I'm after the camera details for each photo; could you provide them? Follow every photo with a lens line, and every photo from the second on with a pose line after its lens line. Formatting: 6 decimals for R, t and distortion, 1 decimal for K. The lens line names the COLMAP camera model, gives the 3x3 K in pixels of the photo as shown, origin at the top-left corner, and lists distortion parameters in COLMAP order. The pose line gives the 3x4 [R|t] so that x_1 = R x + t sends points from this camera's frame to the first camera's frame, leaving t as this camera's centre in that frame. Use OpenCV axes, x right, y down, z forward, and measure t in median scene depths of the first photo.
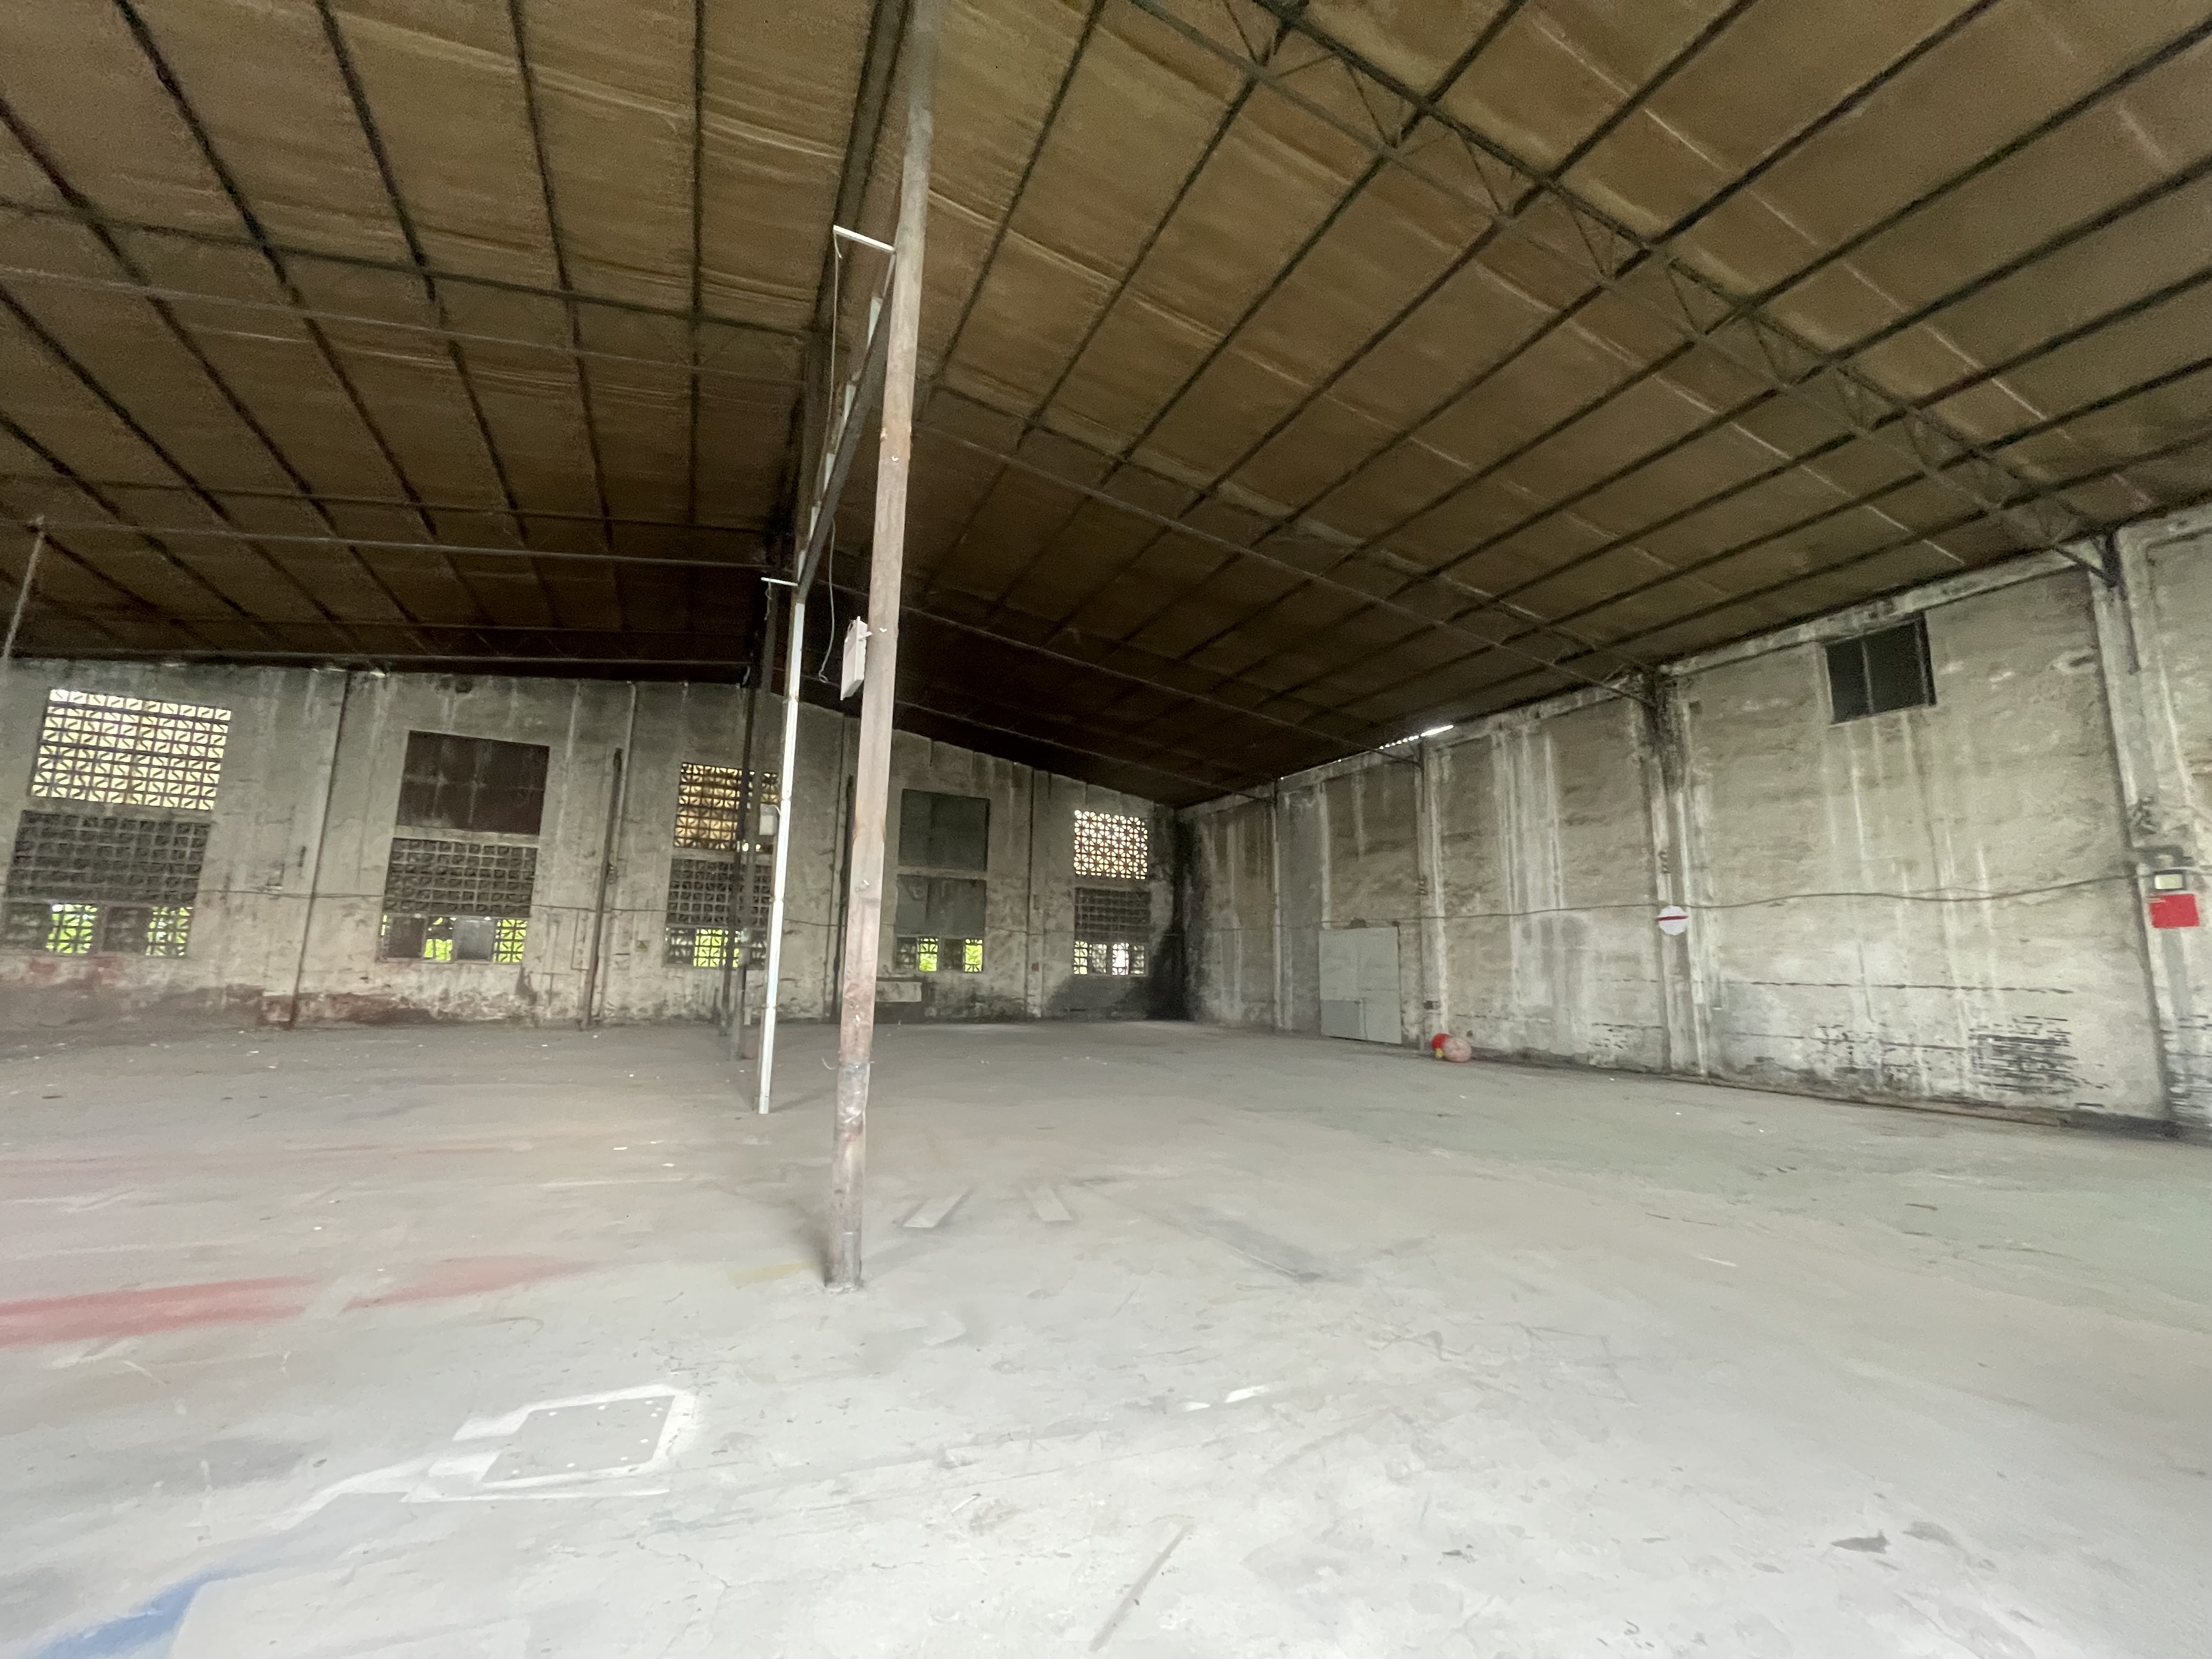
lens RADIAL K [[890.7, 0, 1104.8], [0, 890.7, 829.7], [0, 0, 1]] dist [0.001825, -0.000482]
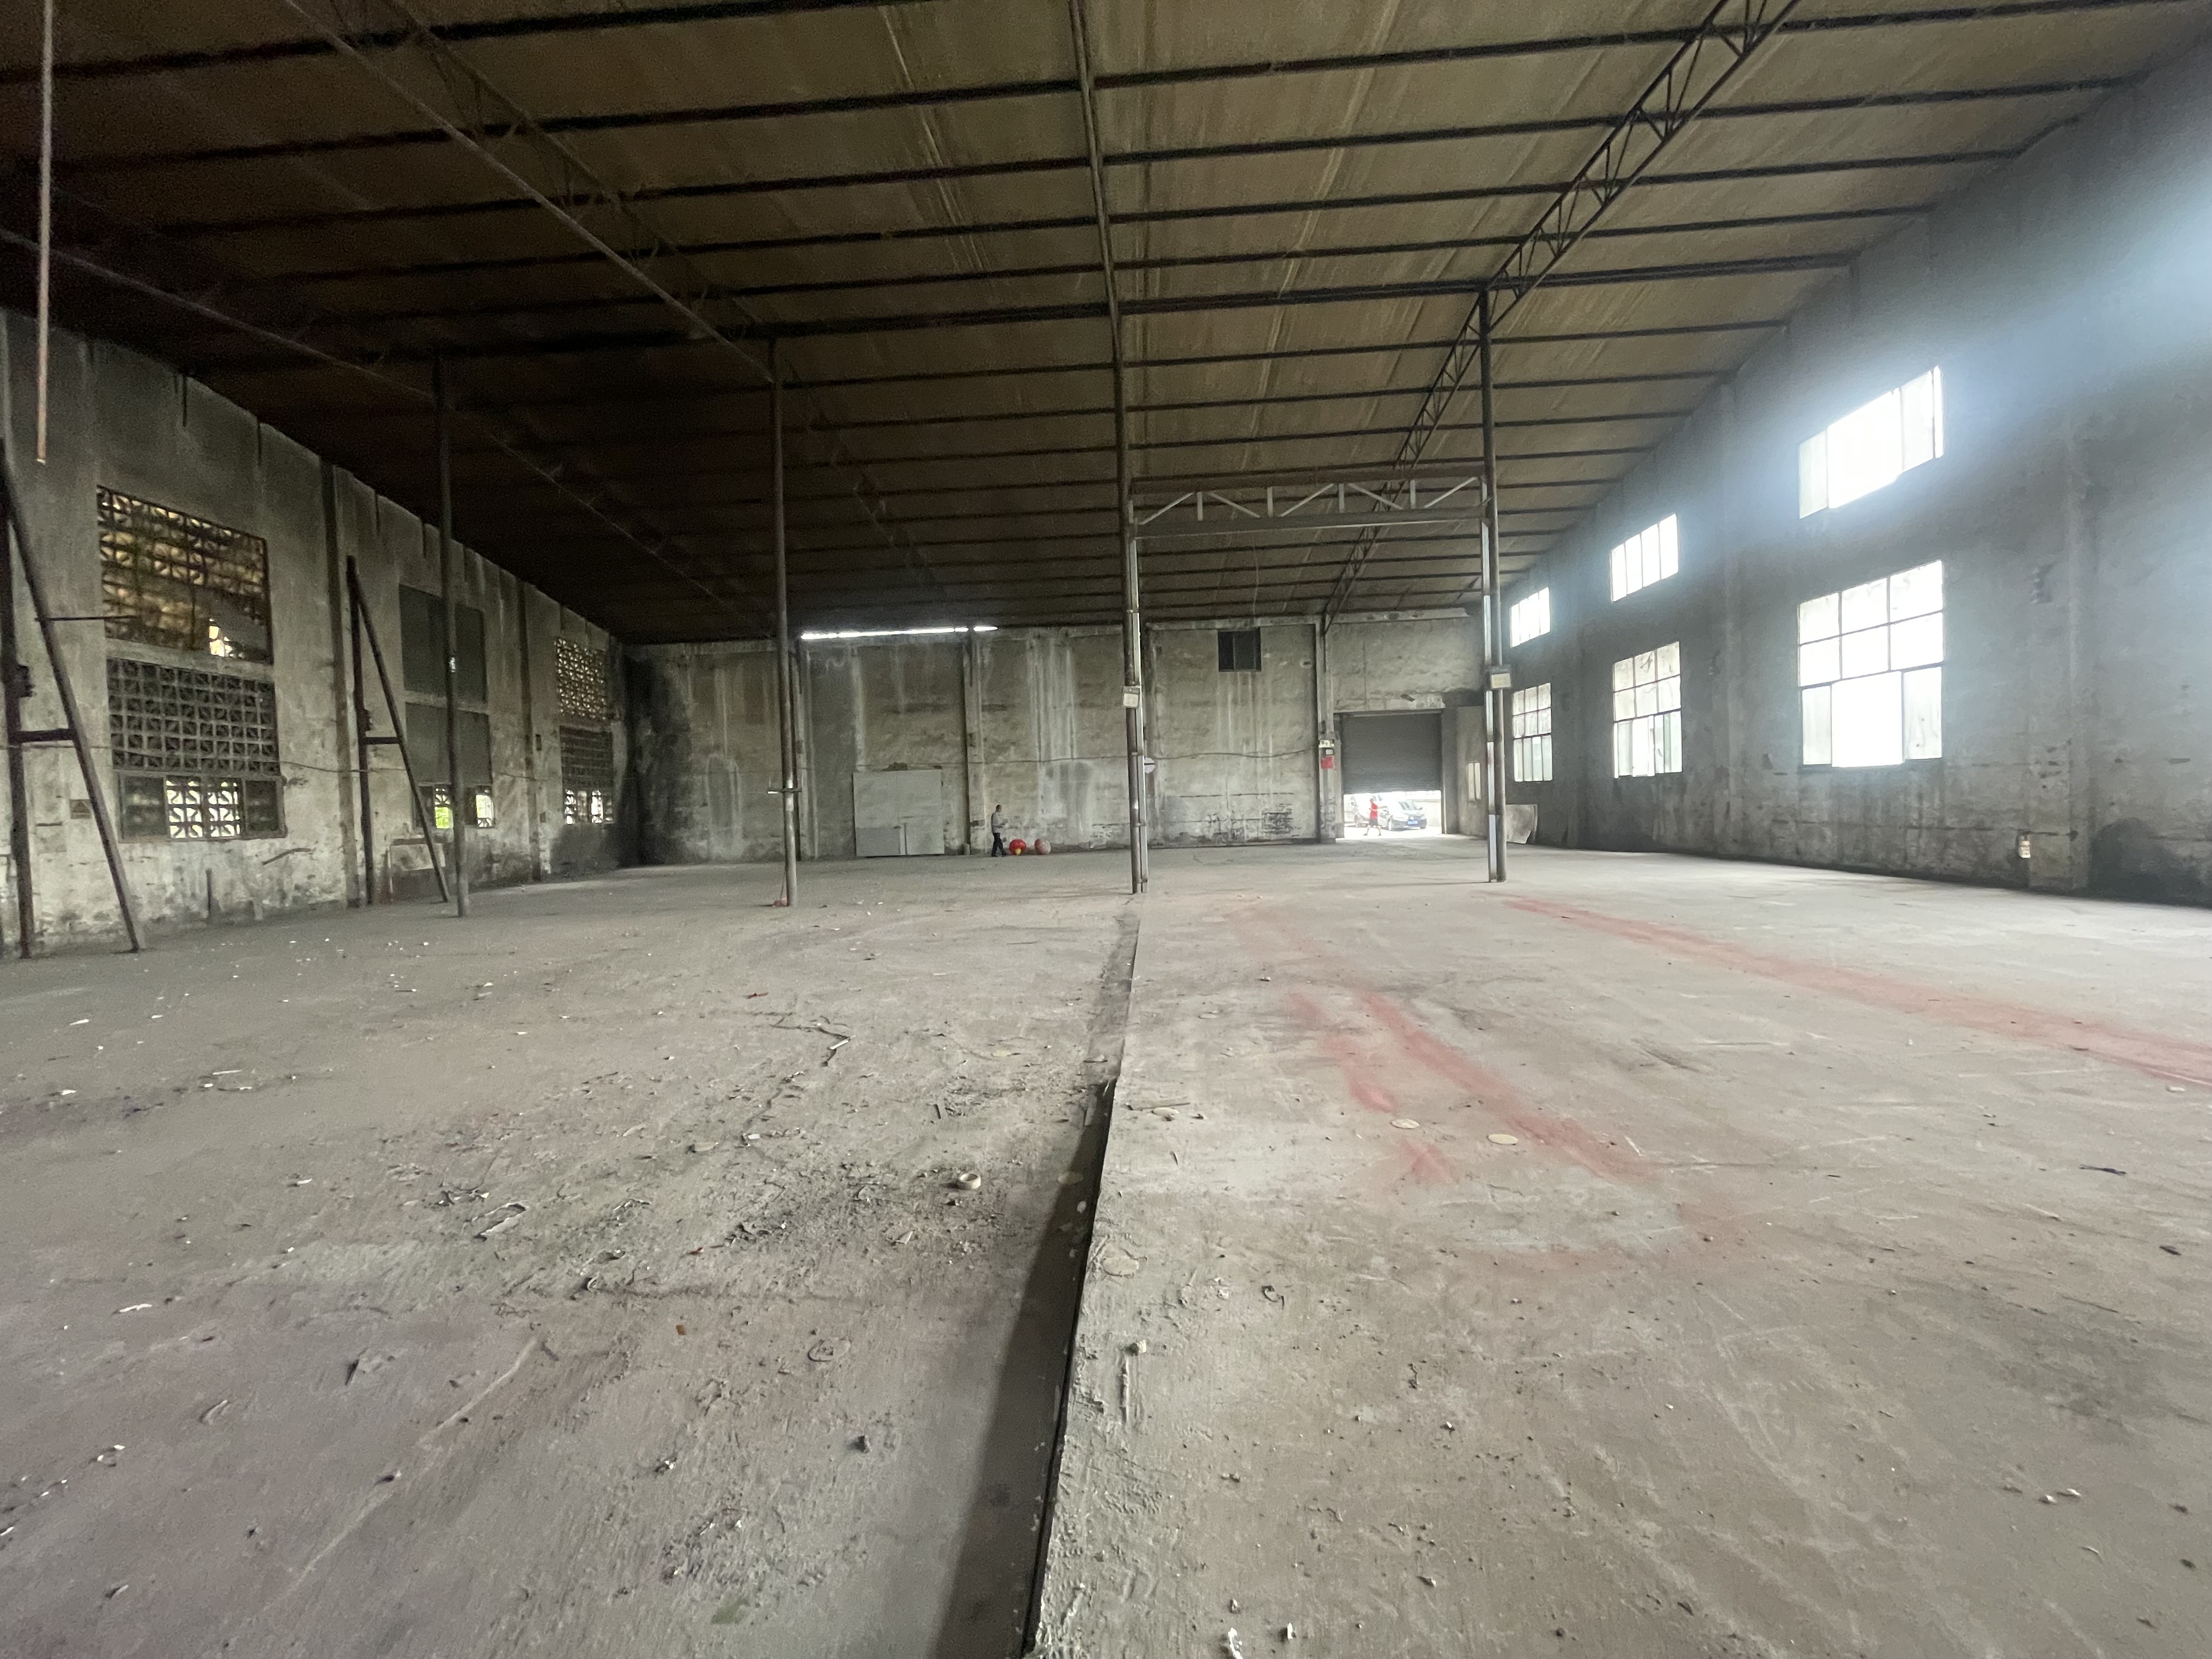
lens RADIAL K [[890.7, 0, 1094.9], [0, 890.7, 829.8], [0, 0, 1]] dist [0.001825, -0.000482]
pose [[0.461731, -0.064729, 0.884655, -0.724109], [-0.092780, 0.988339, 0.120741, 0.013989], [-0.882154, -0.137828, 0.450341, 0.163839]]
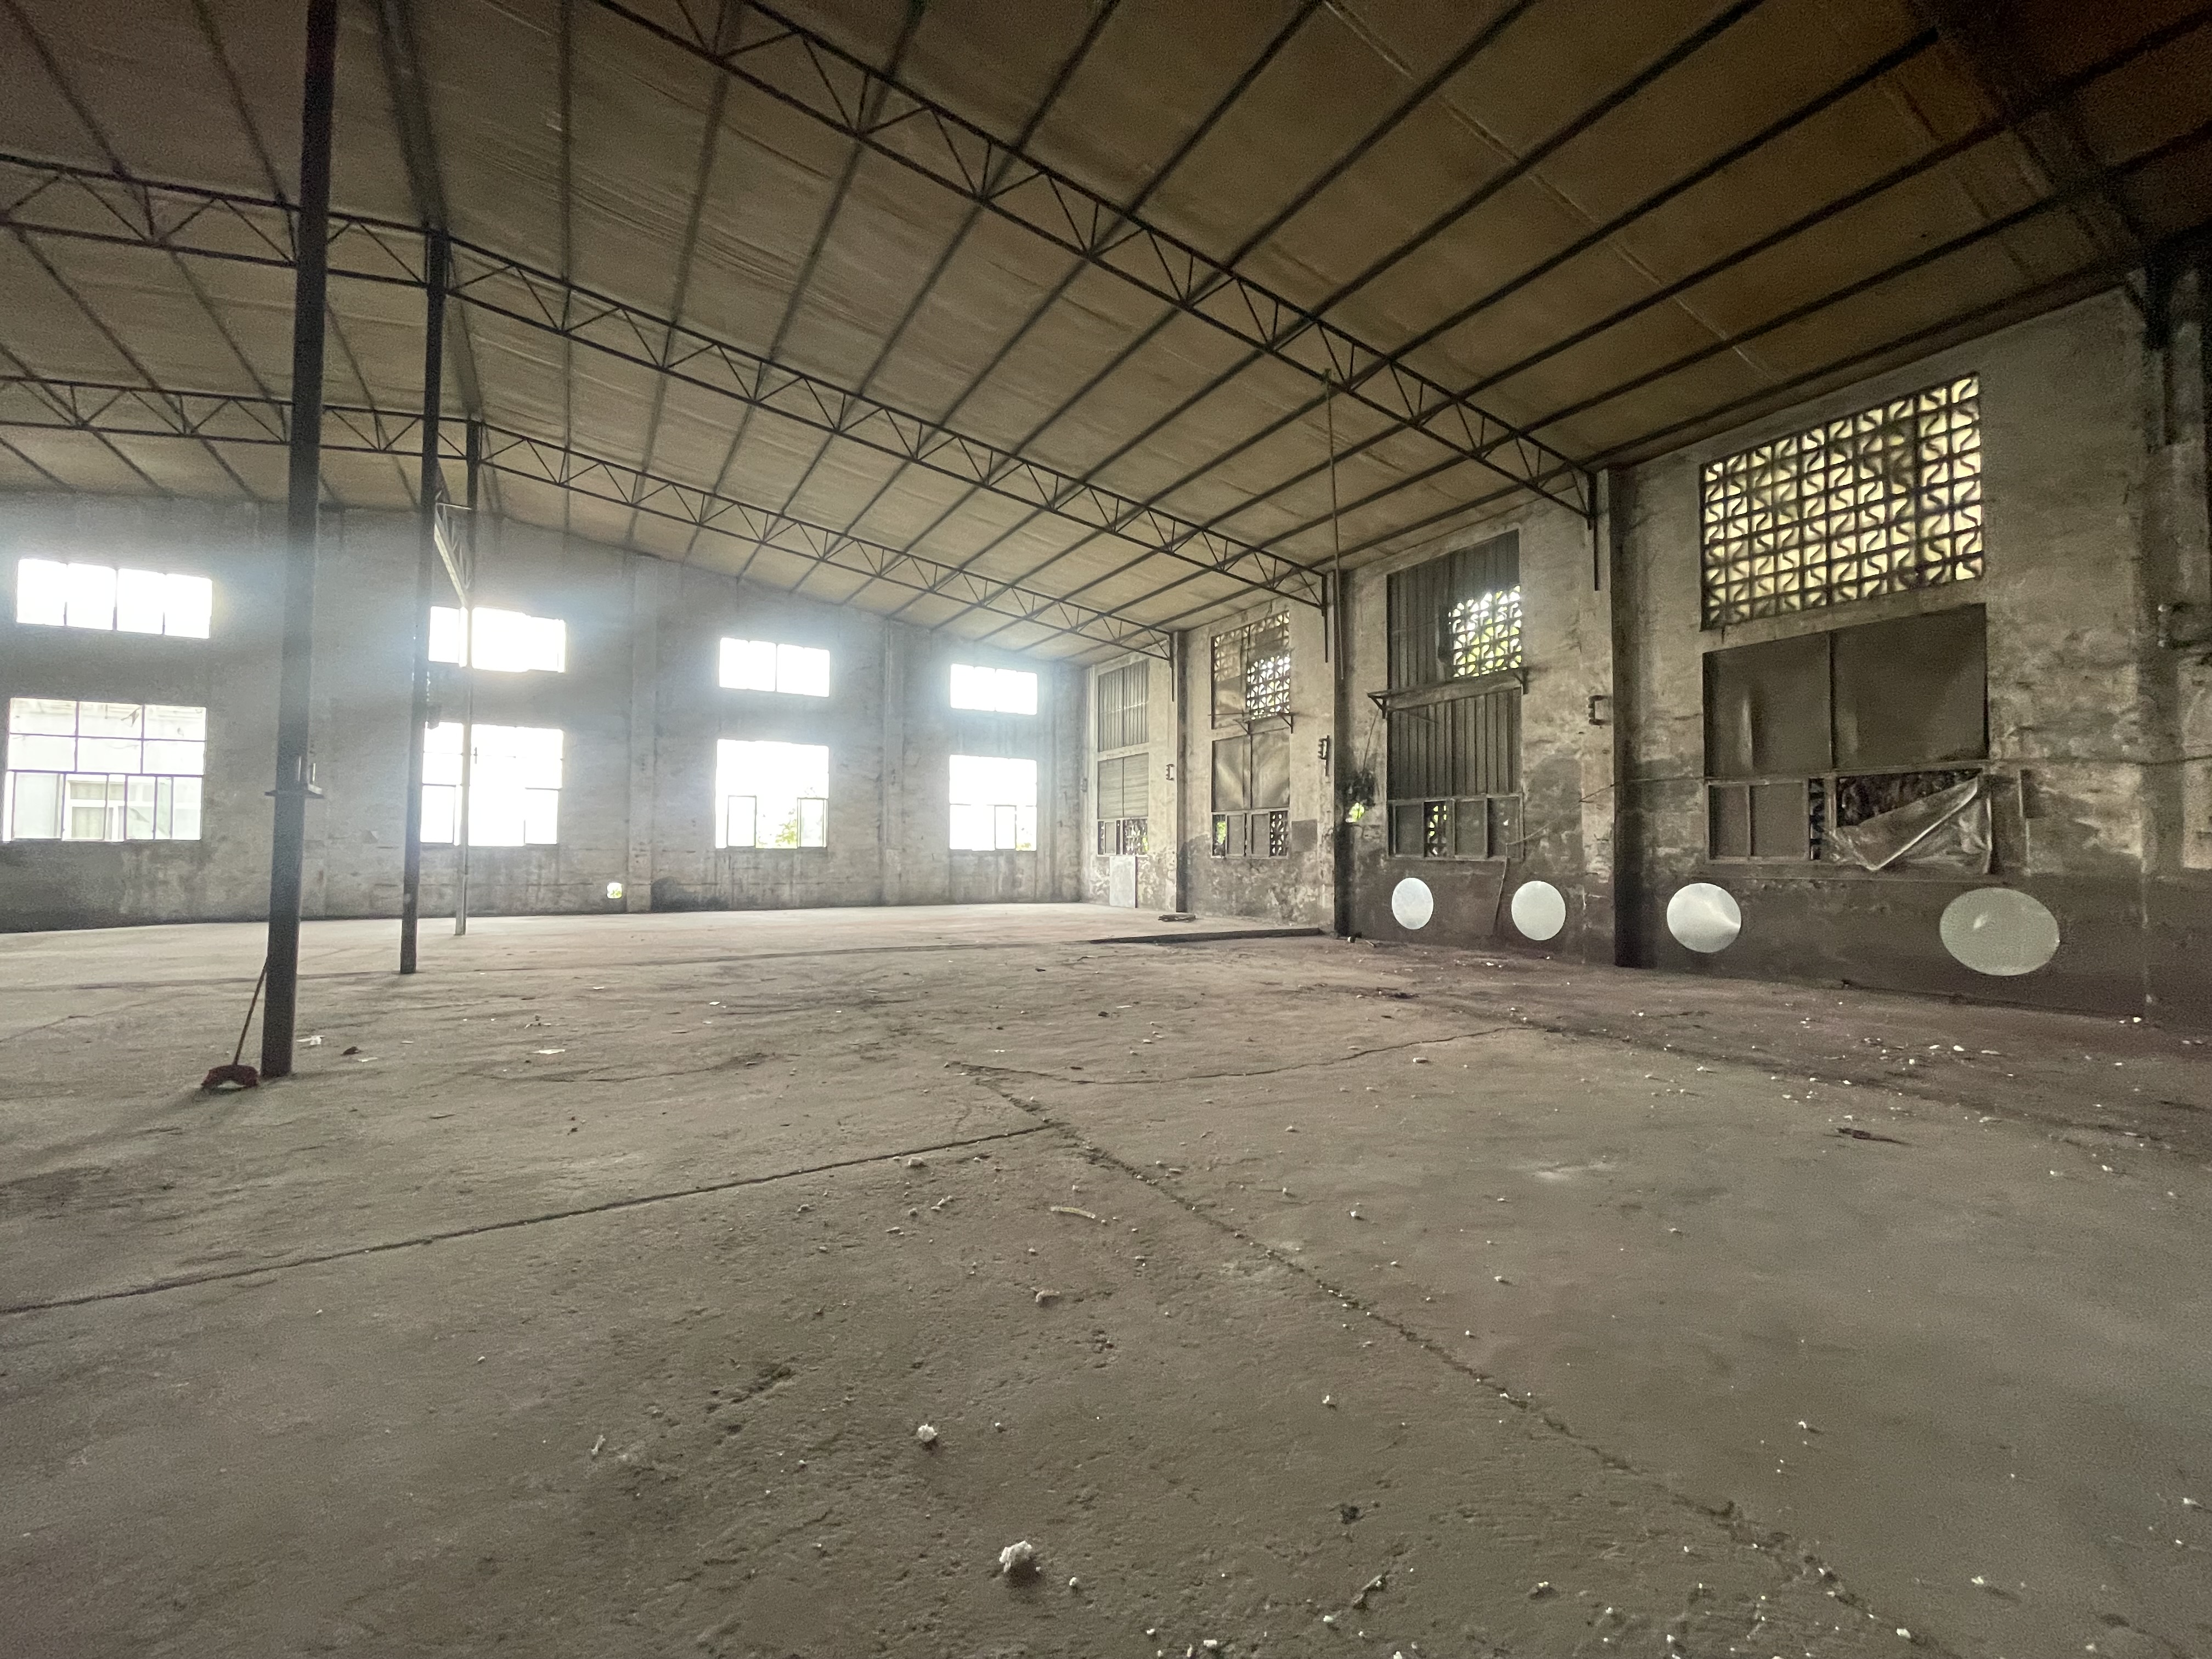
lens RADIAL K [[890.7, 0, 1105.4], [0, 890.7, 836.6], [0, 0, 1]] dist [0.001825, -0.000482]
pose [[-0.992759, -0.031103, -0.116029, -0.473729], [-0.009693, 0.983490, -0.180703, 0.140709], [0.119734, -0.178270, -0.976670, 0.922926]]
